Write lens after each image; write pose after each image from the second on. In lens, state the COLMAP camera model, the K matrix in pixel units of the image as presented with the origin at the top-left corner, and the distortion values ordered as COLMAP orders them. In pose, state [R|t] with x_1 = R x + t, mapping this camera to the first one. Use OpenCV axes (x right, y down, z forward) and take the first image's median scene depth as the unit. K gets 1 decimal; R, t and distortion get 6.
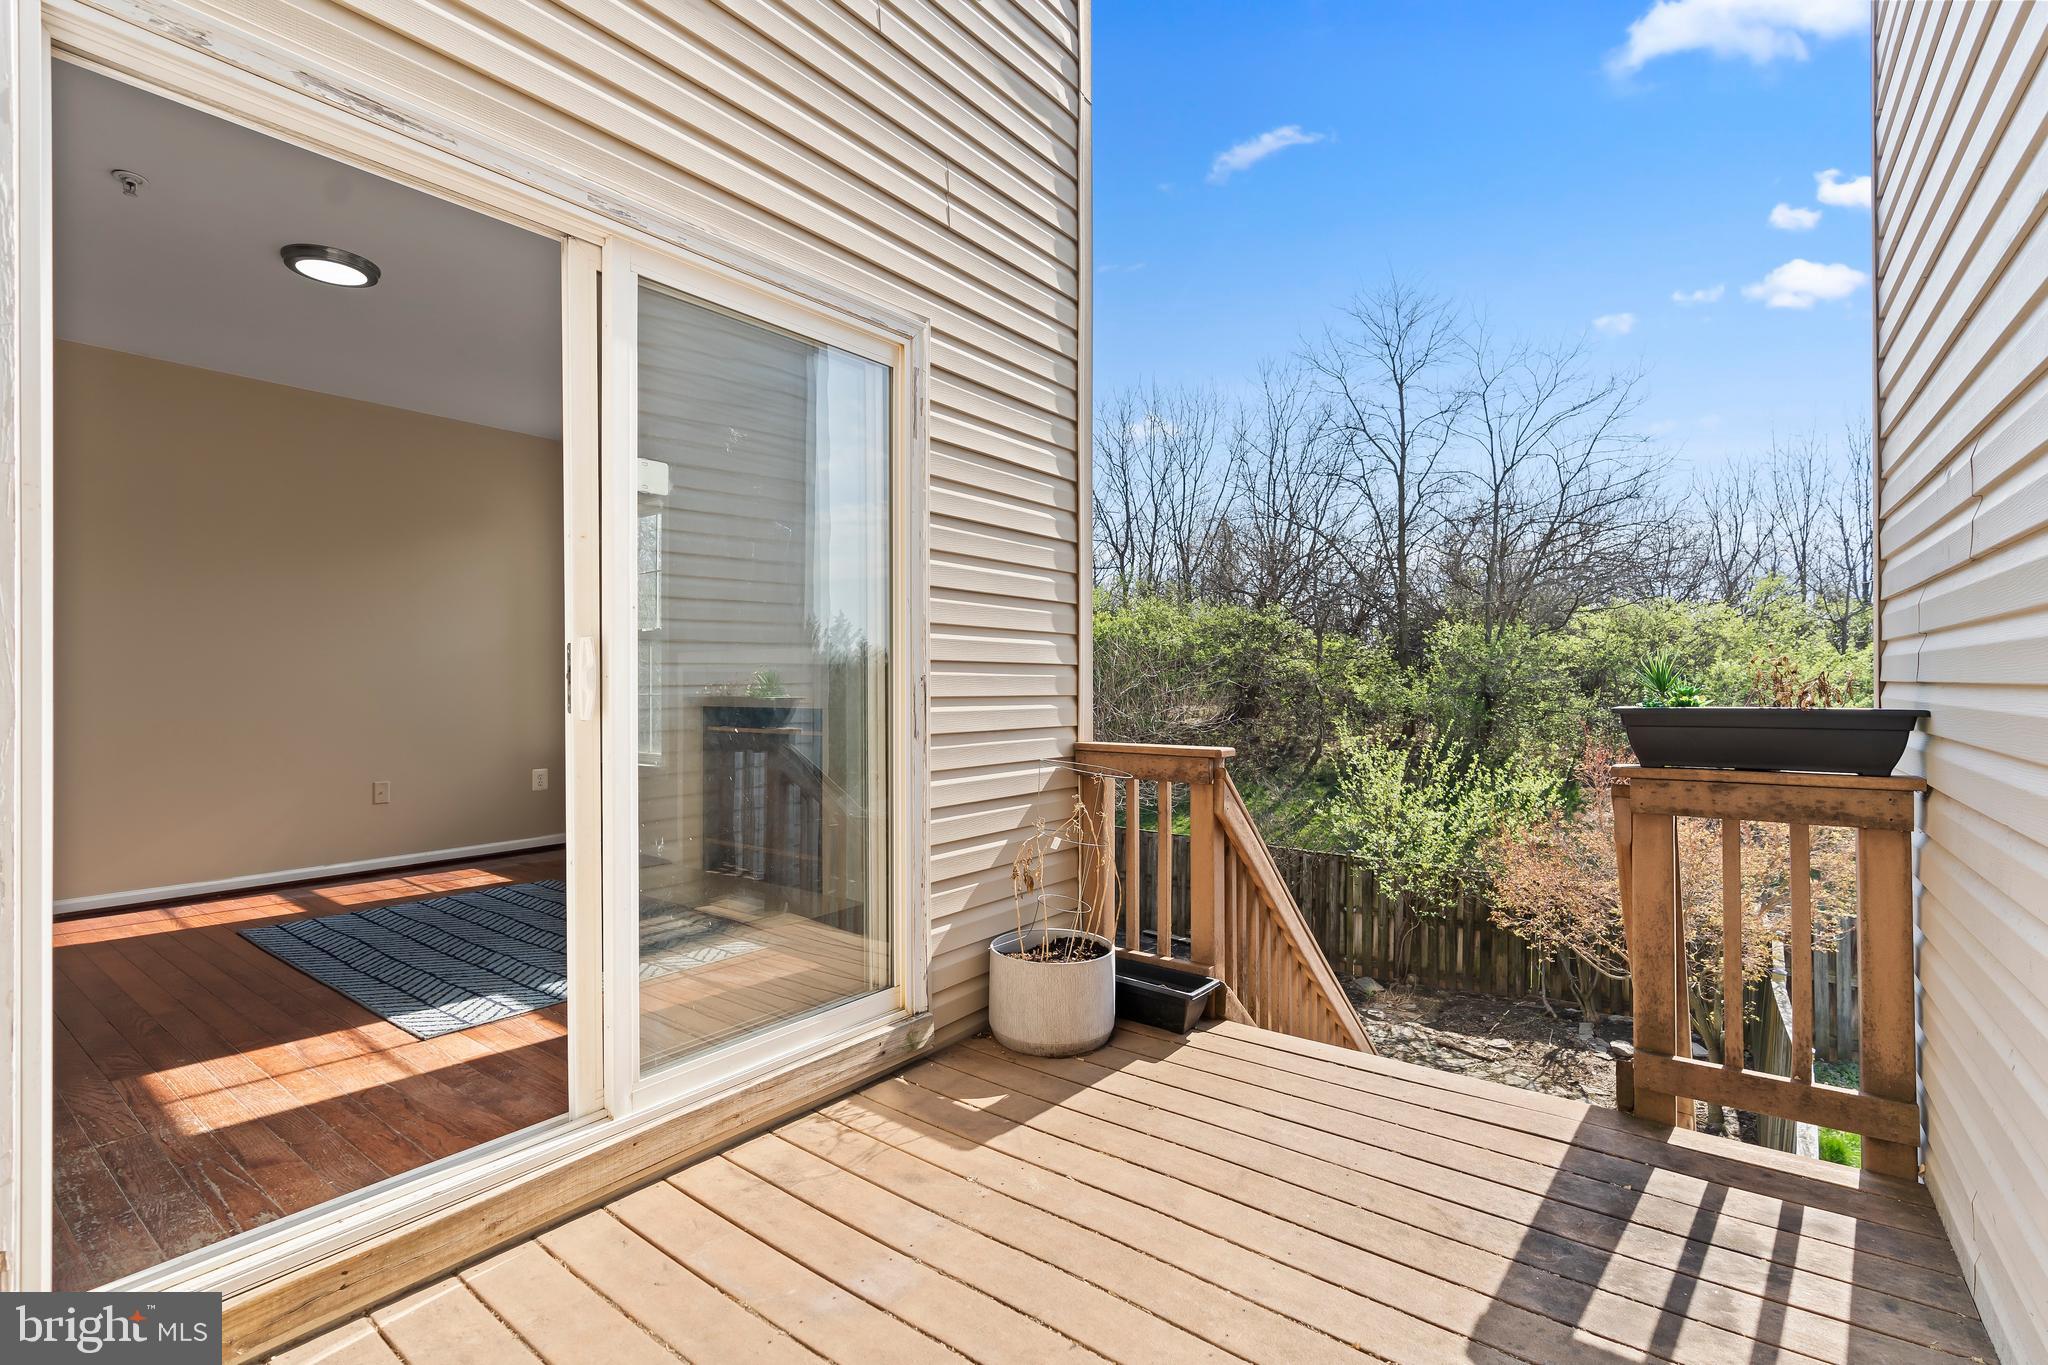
lens RADIAL K [[918.3, 0, 1024.0], [0, 918.3, 682.5], [0, 0, 1]] dist [0.000811, 0.000185]
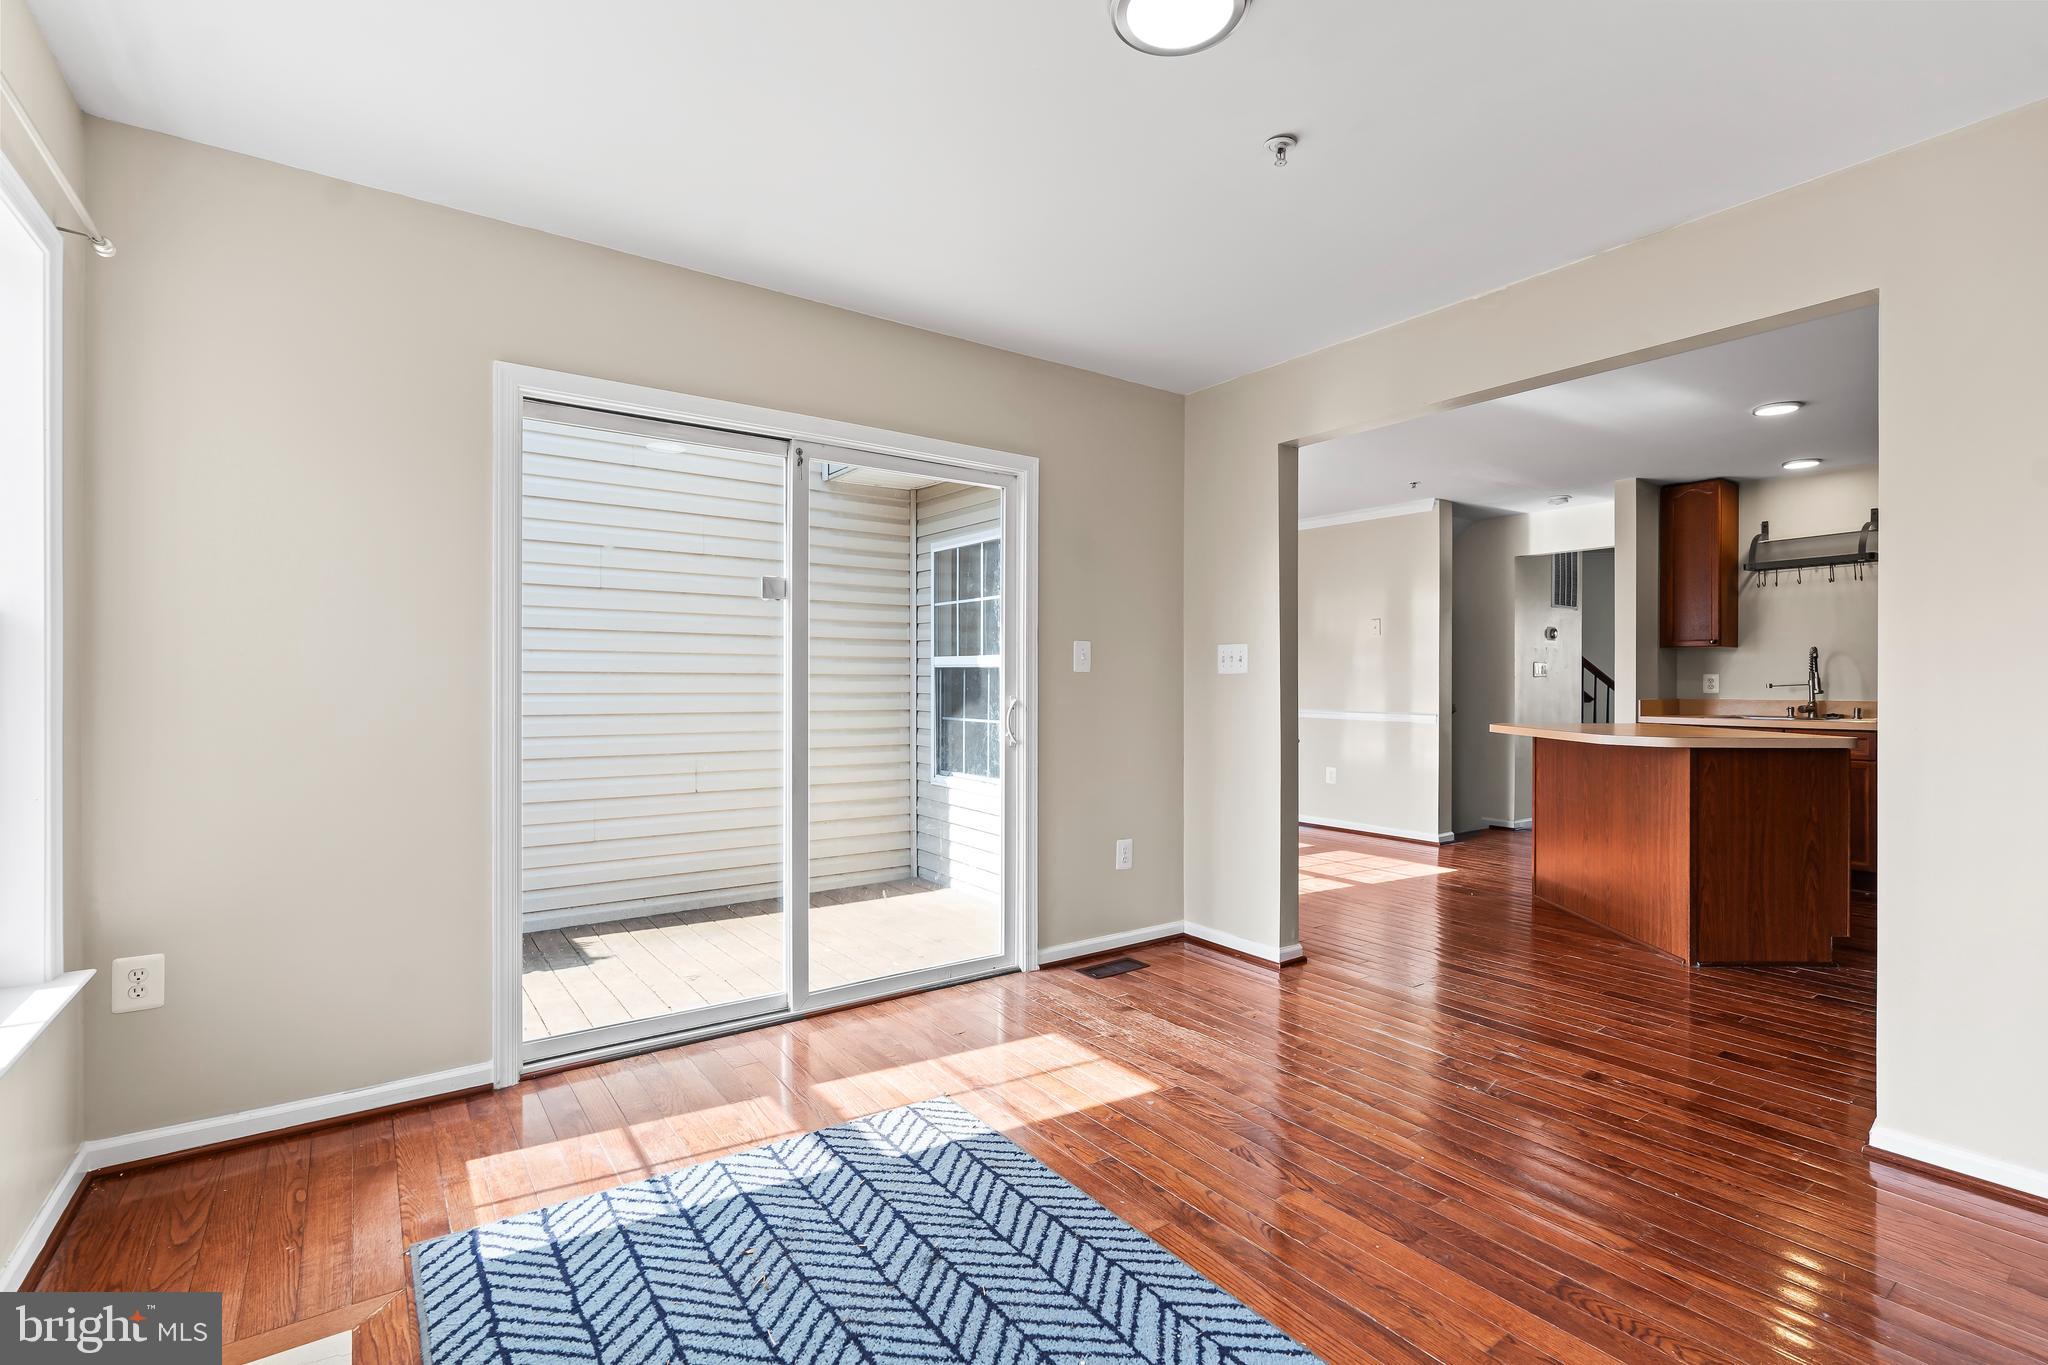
lens RADIAL K [[918.3, 0, 1024.0], [0, 918.3, 682.5], [0, 0, 1]] dist [0.000811, 0.000185]
pose [[-0.956564, 0.001138, 0.291519, -0.894466], [0.000978, 0.999999, -0.000697, -0.052746], [-0.291520, -0.000381, -0.956565, 1.680618]]
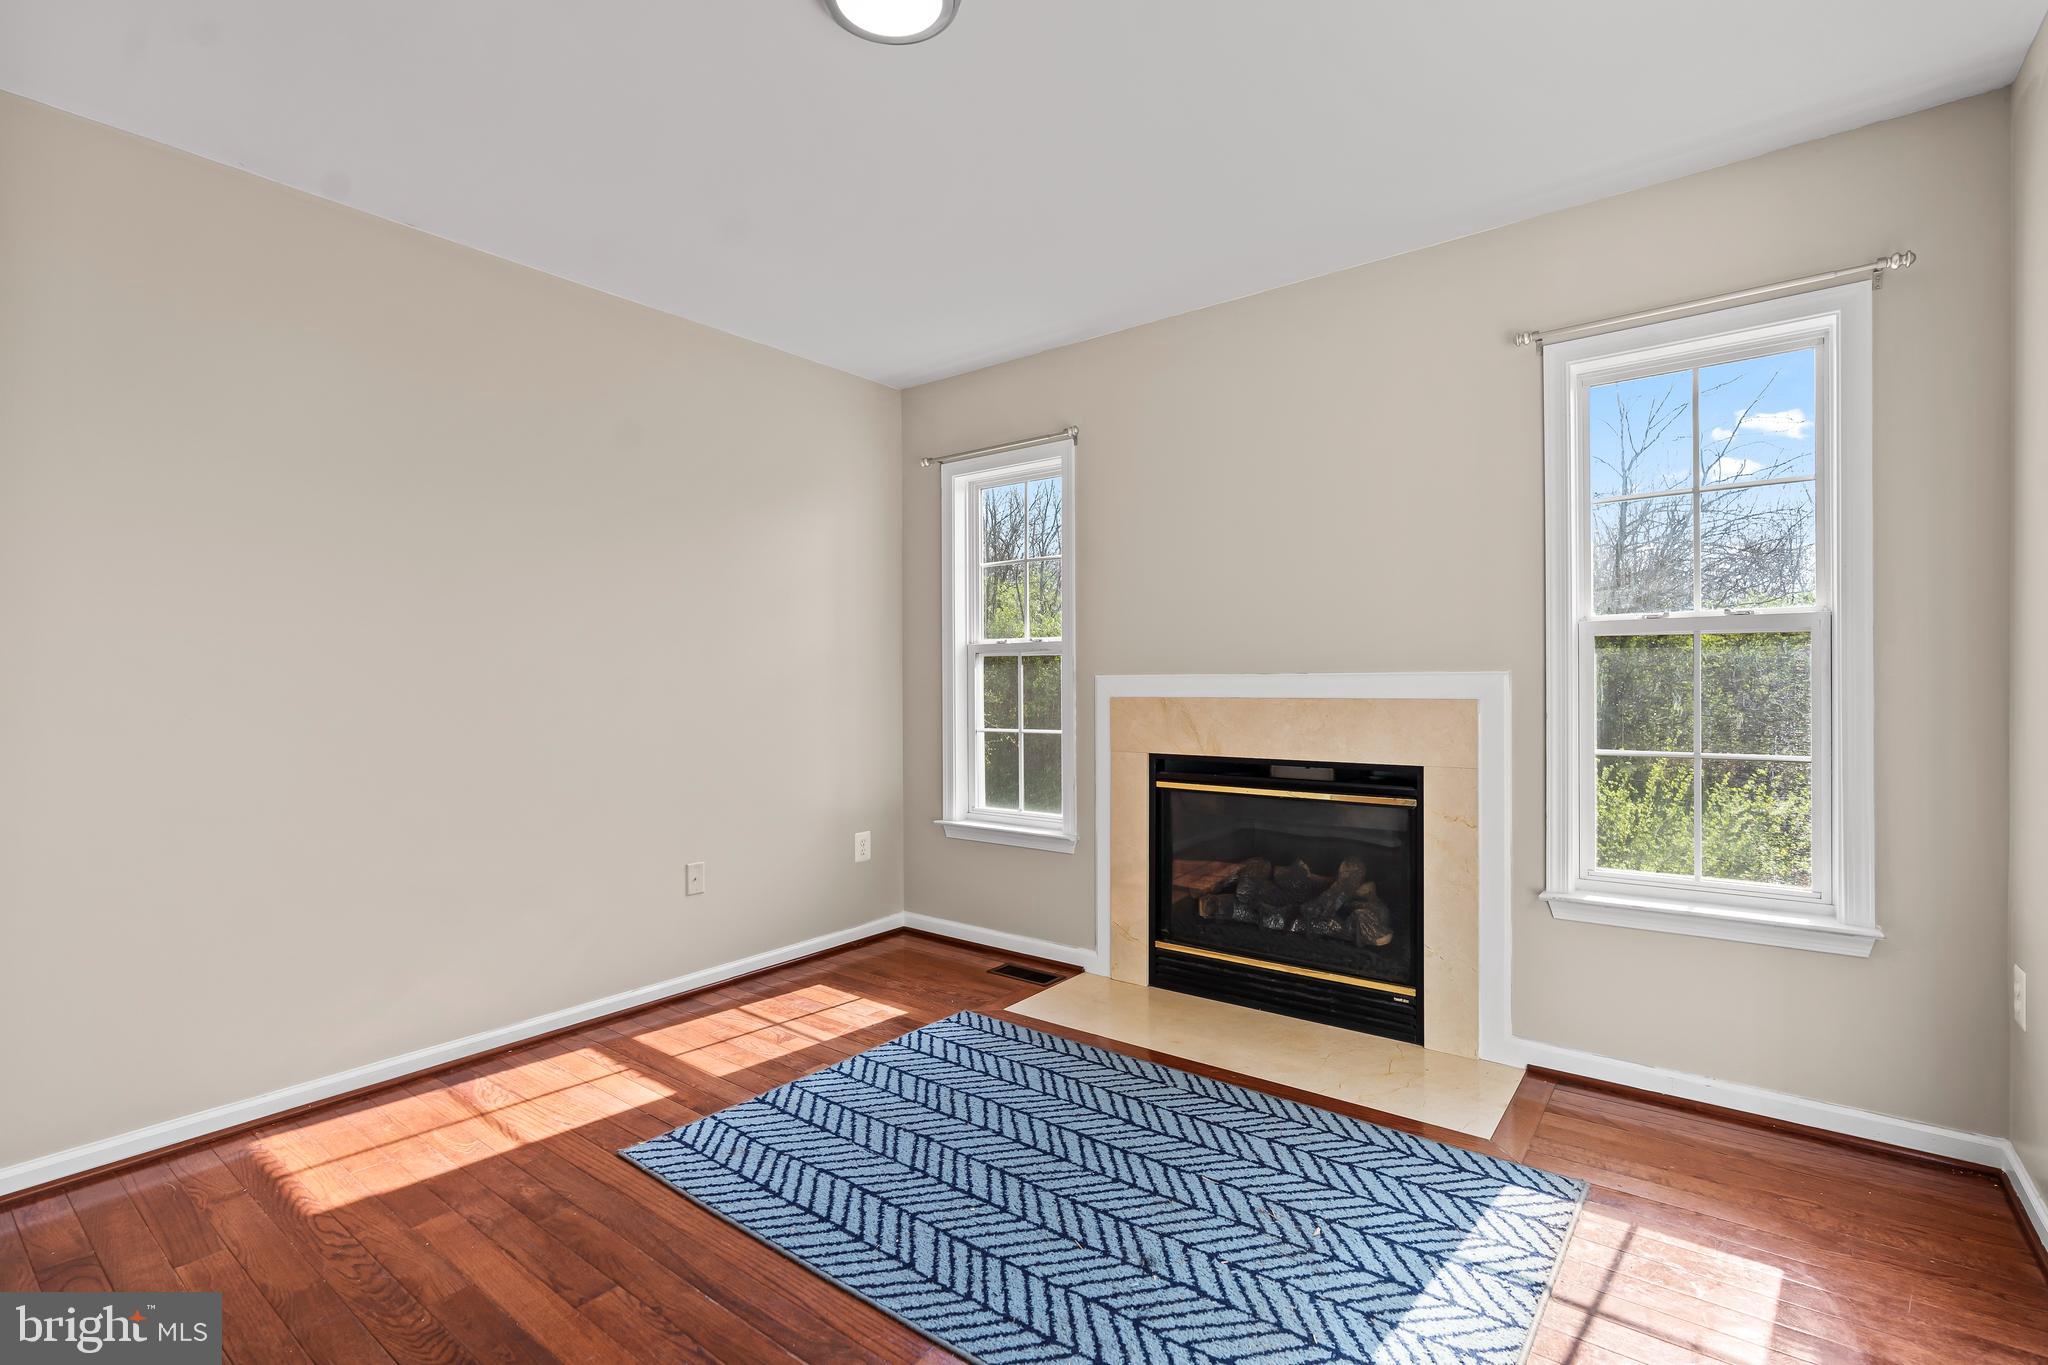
lens RADIAL K [[918.3, 0, 1024.0], [0, 918.3, 682.5], [0, 0, 1]] dist [0.000811, 0.000185]
pose [[0.999994, -0.002417, -0.002504, -0.732303], [0.002422, 0.999995, 0.001937, -0.048825], [0.002500, -0.001943, 0.999995, 0.495107]]
